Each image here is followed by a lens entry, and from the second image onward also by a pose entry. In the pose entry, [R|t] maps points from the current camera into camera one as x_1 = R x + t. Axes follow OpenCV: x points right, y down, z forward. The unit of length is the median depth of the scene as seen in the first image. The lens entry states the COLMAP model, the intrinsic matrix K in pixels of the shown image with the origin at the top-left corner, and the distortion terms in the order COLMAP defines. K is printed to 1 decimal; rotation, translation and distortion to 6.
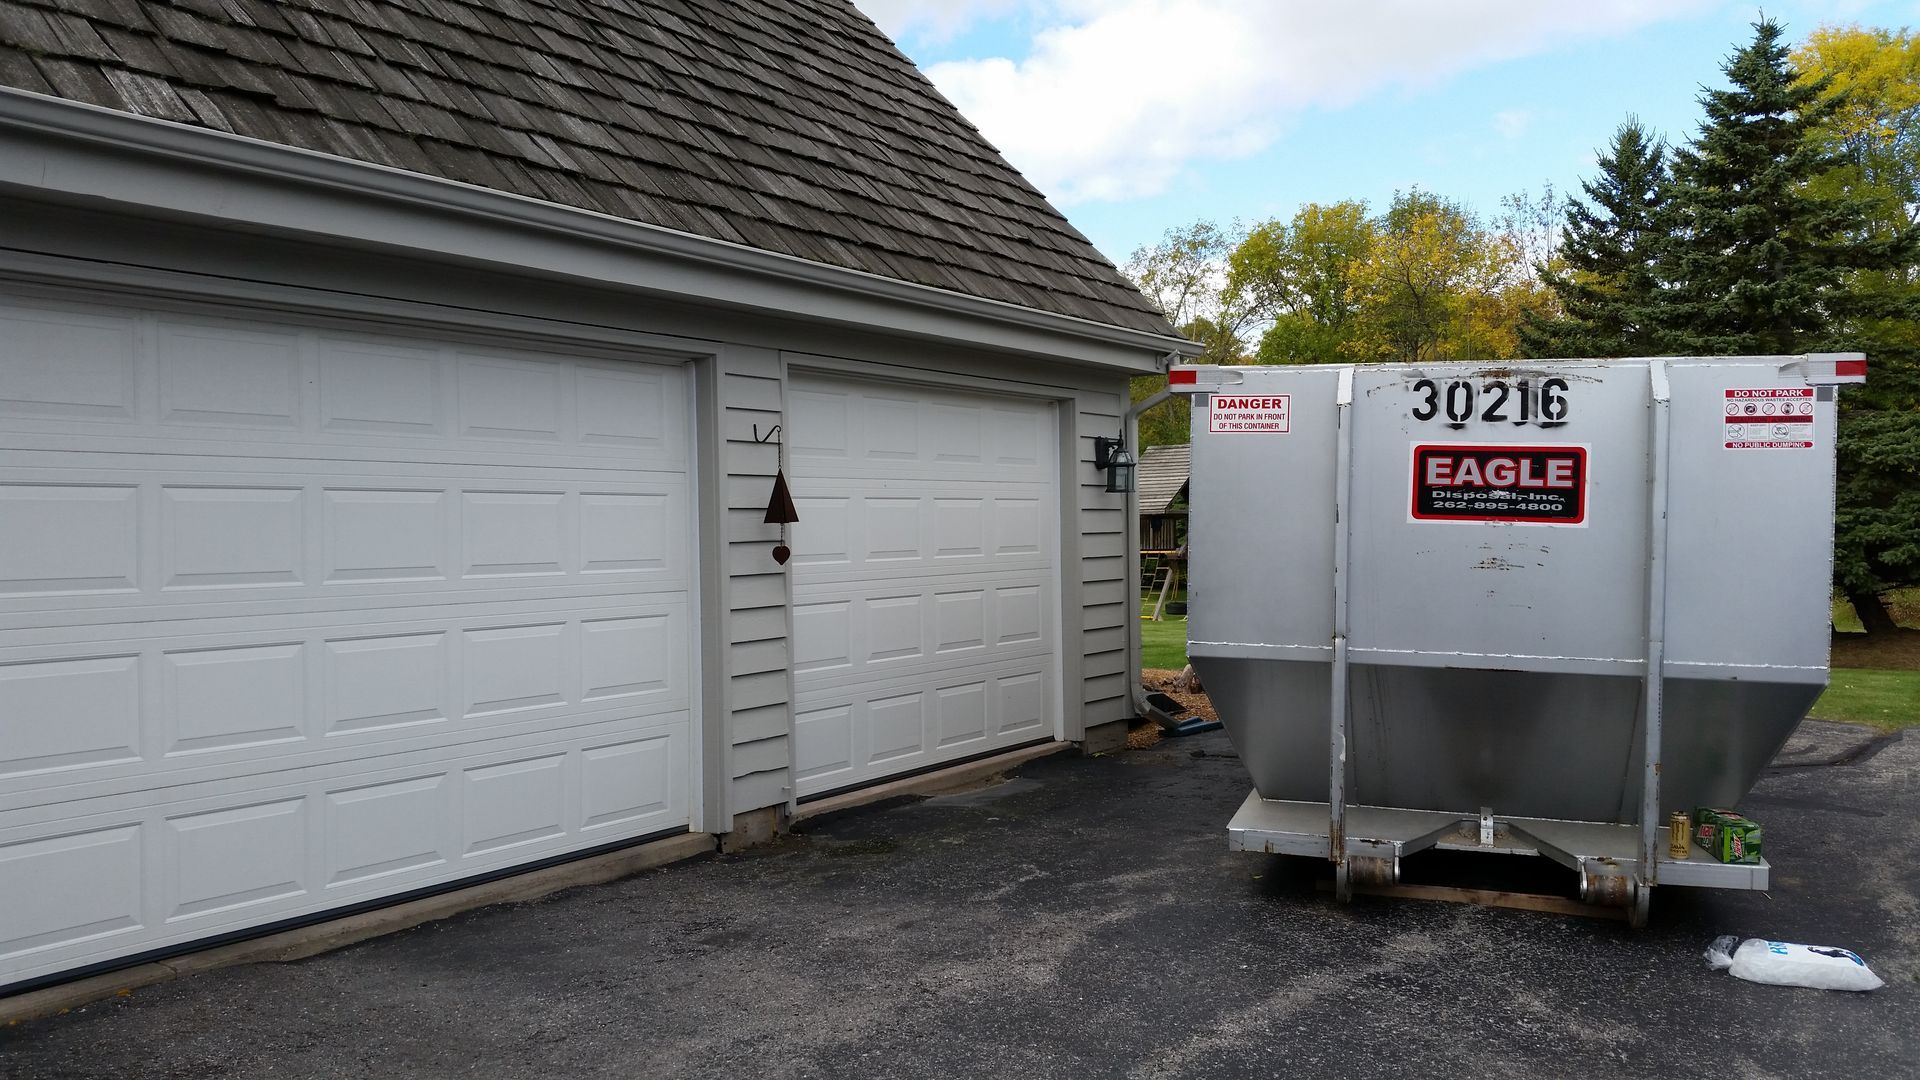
lens RADIAL K [[1588.7, 0, 954.2], [0, 1588.7, 524.2], [0, 0, 1]] dist [0.130219, -0.315684]
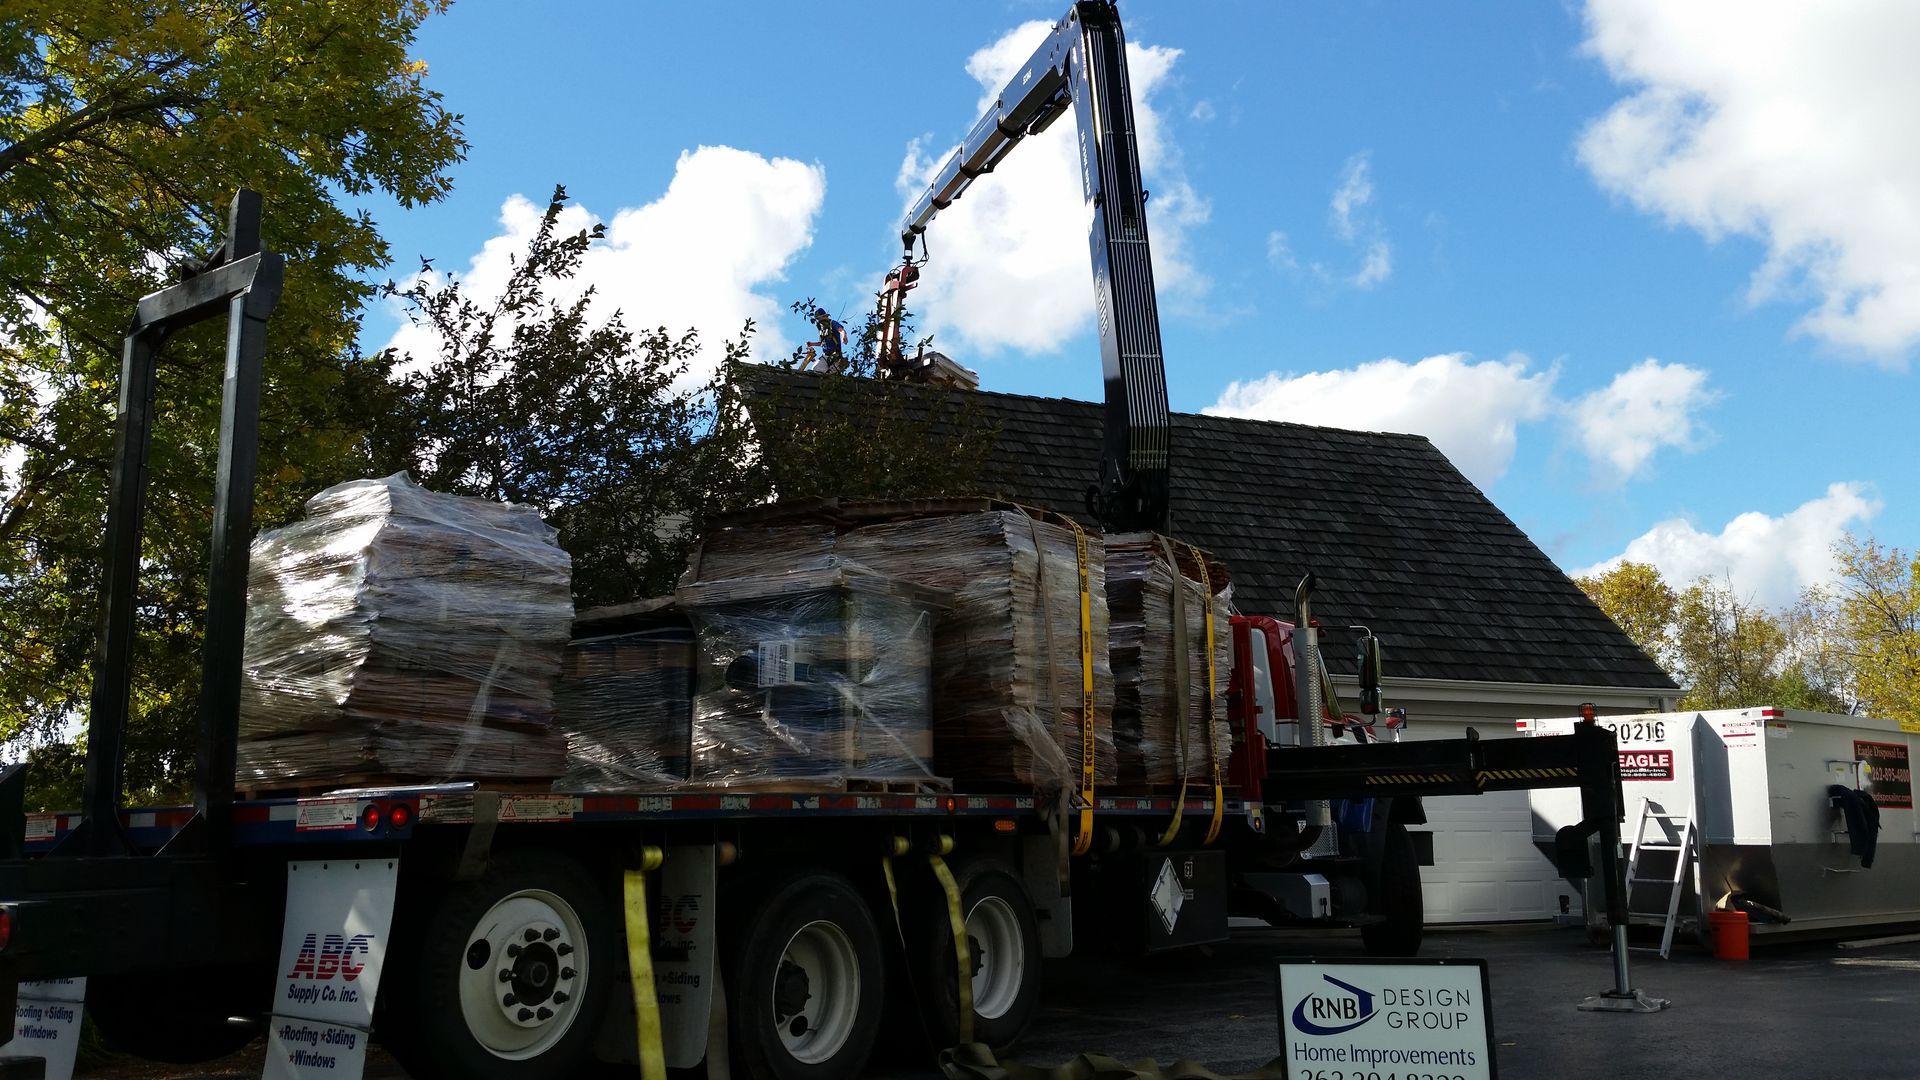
lens RADIAL K [[1588.7, 0, 954.2], [0, 1588.7, 524.2], [0, 0, 1]] dist [0.130219, -0.315684]
pose [[0.833127, -0.113271, -0.541358, 0.837321], [0.009398, 0.981562, -0.190913, 0.072484], [0.553002, 0.153967, 0.818831, -1.645718]]
